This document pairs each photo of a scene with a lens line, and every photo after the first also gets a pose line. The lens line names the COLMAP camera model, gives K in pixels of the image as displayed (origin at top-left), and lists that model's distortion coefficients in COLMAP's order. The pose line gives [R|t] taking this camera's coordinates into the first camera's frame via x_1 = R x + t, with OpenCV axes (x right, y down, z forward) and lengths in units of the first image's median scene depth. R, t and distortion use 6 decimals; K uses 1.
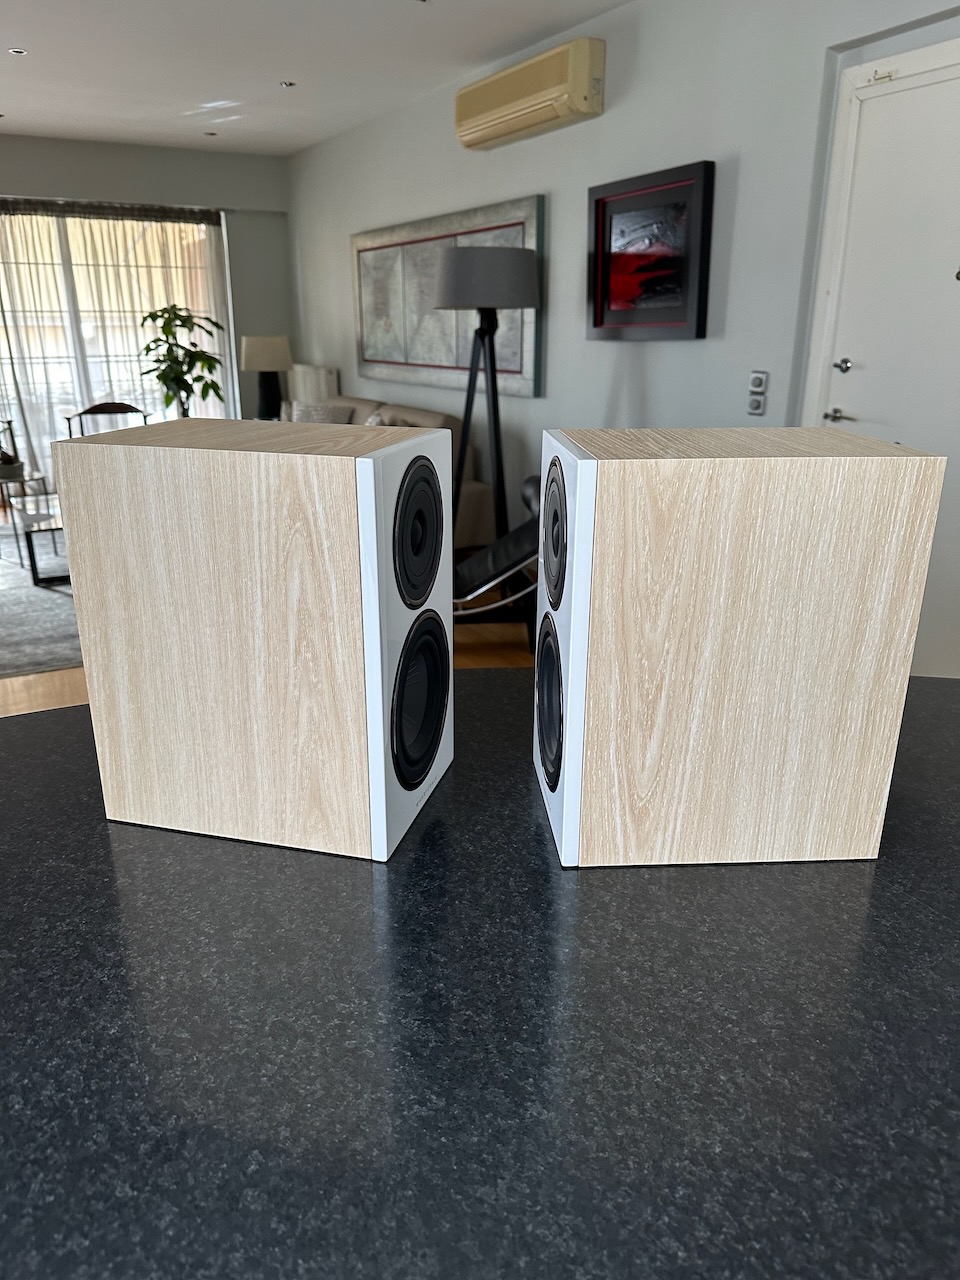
lens RADIAL K [[927.6, 0, 482.2], [0, 927.6, 638.9], [0, 0, 1]] dist [-0.013409, -0.002982]
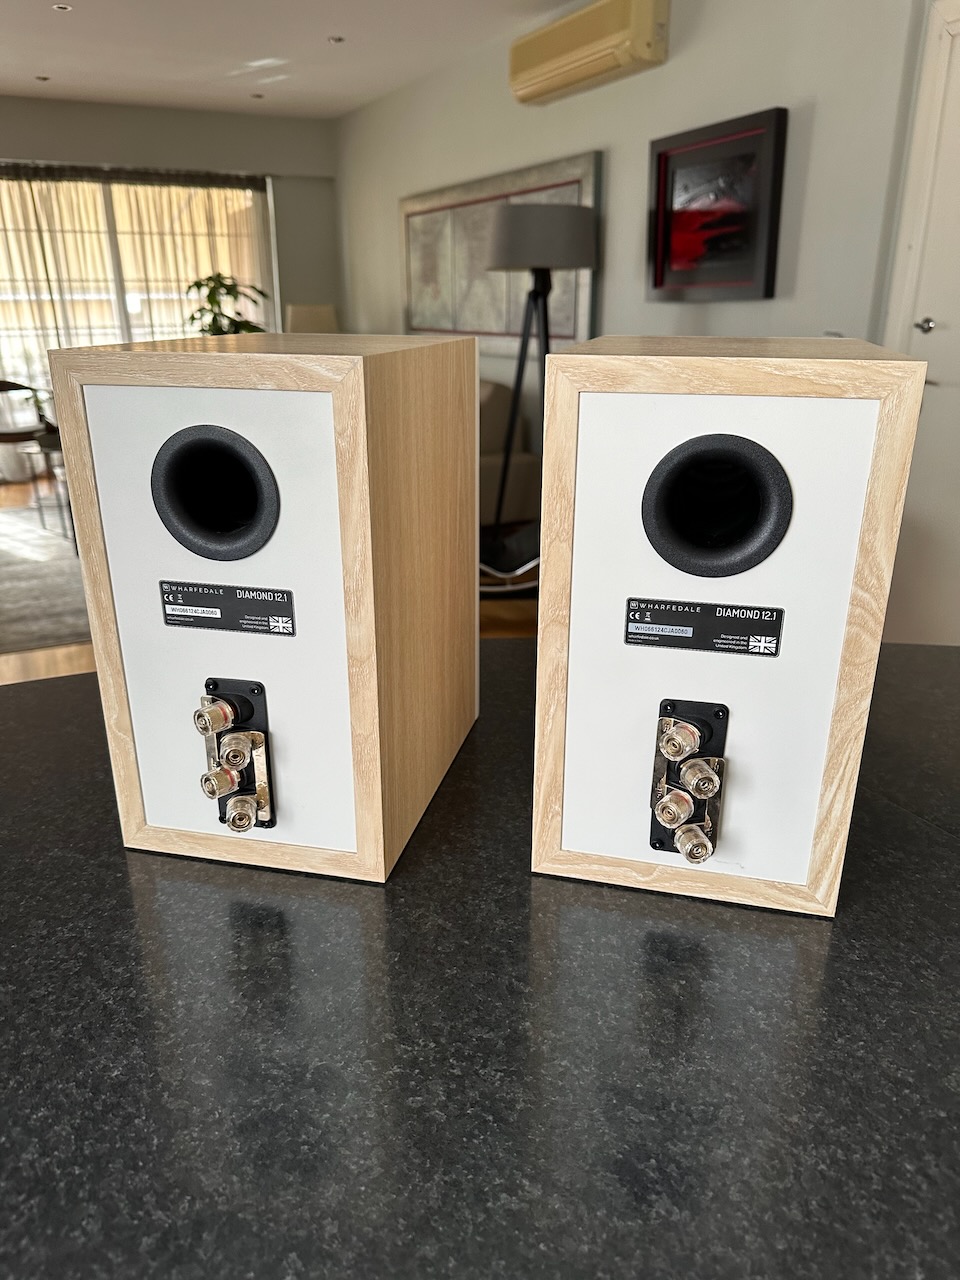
lens RADIAL K [[927.6, 0, 480.8], [0, 927.6, 633.7], [0, 0, 1]] dist [-0.013409, -0.002982]
pose [[0.998905, 0.013077, -0.044926, -0.061840], [-0.012398, 0.999805, 0.015373, 0.034804], [0.045118, -0.014799, 0.998872, 0.250158]]
